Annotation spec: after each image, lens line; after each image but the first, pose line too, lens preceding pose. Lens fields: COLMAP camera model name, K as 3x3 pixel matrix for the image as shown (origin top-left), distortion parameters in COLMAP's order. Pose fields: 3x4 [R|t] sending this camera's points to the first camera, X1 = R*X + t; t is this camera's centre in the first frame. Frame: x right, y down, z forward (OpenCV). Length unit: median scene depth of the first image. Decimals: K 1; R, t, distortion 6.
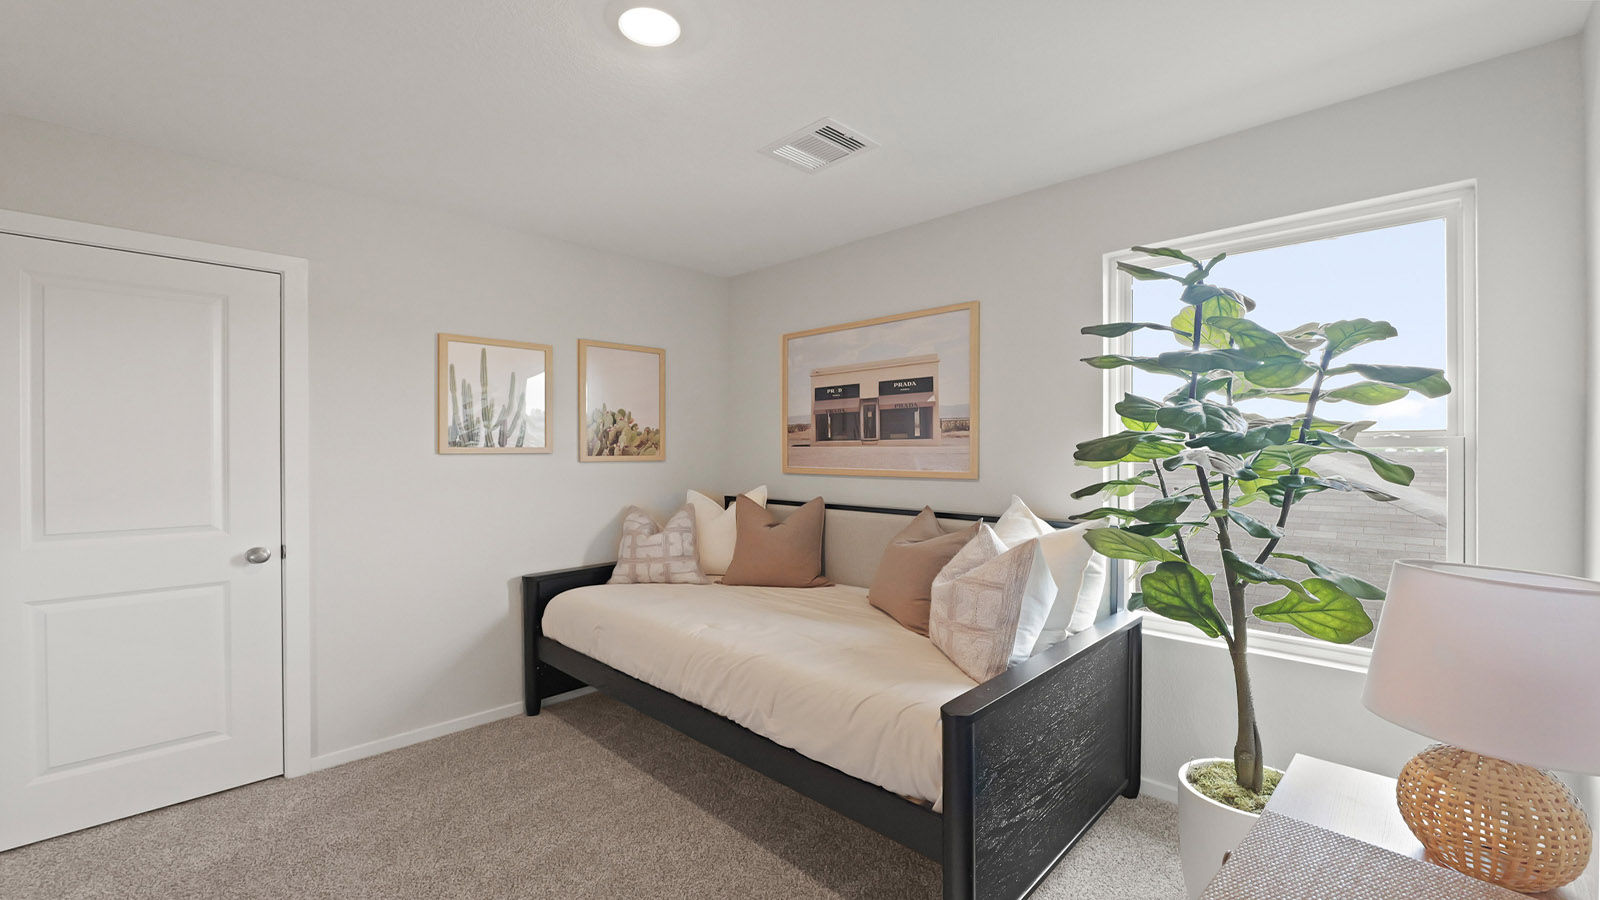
lens RADIAL K [[664.8, 0, 801.8], [0, 664.8, 454.4], [0, 0, 1]] dist [-0.006968, -0.000380]
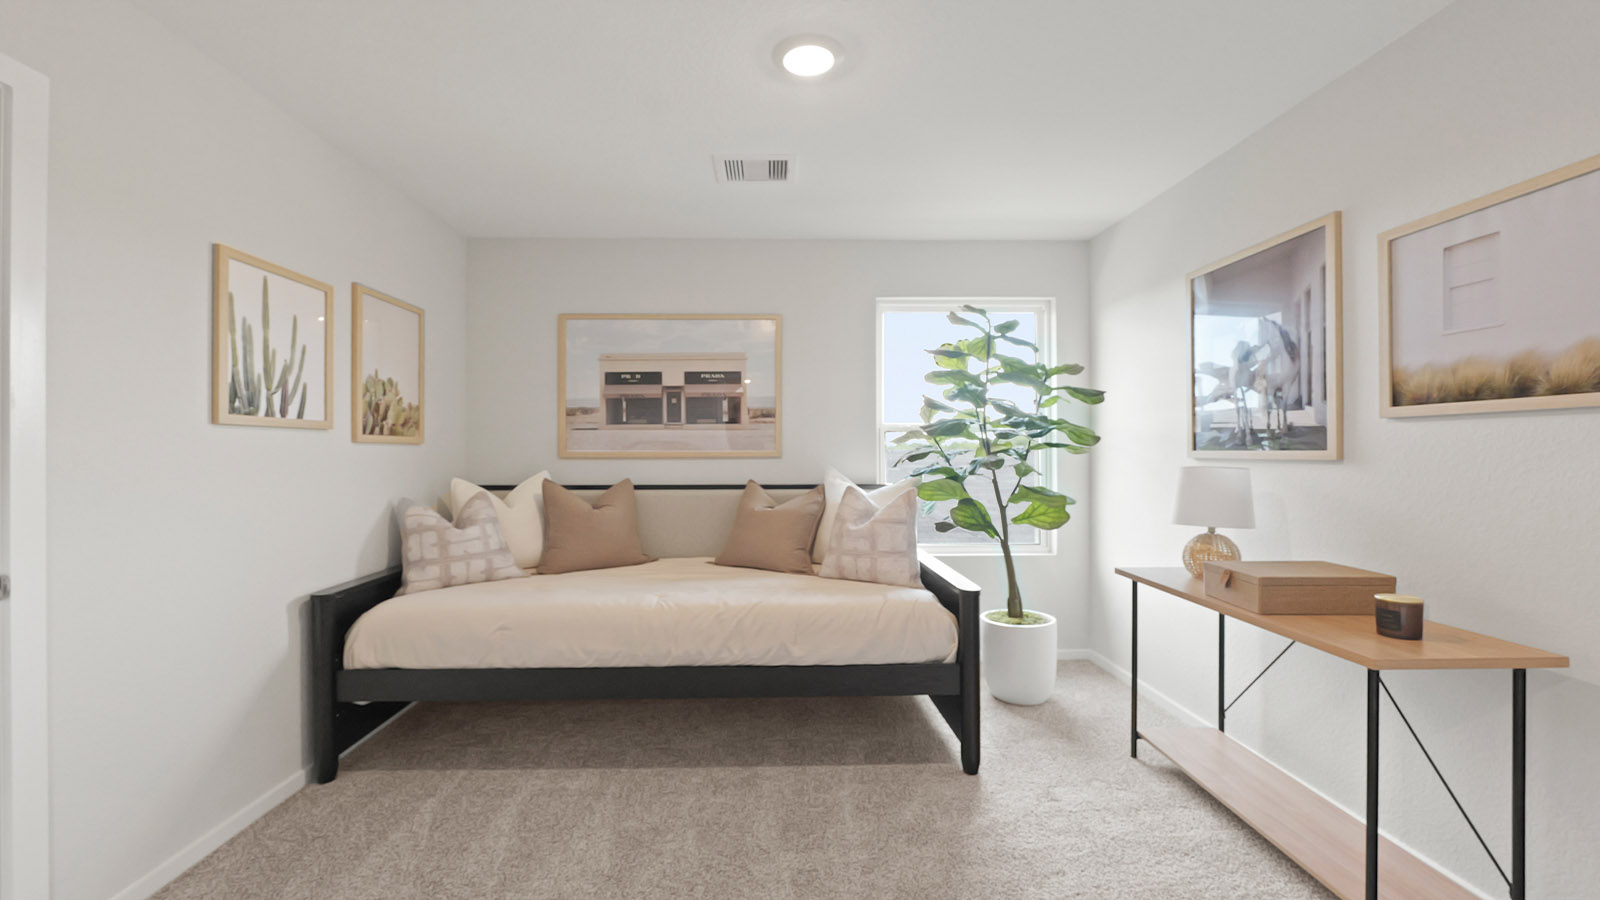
lens RADIAL K [[664.8, 0, 801.8], [0, 664.8, 454.4], [0, 0, 1]] dist [-0.006968, -0.000380]
pose [[0.689103, -0.003385, 0.724656, -0.562695], [0.007713, 0.999967, -0.002663, 0.033359], [-0.724622, 0.007425, 0.689106, 0.100964]]
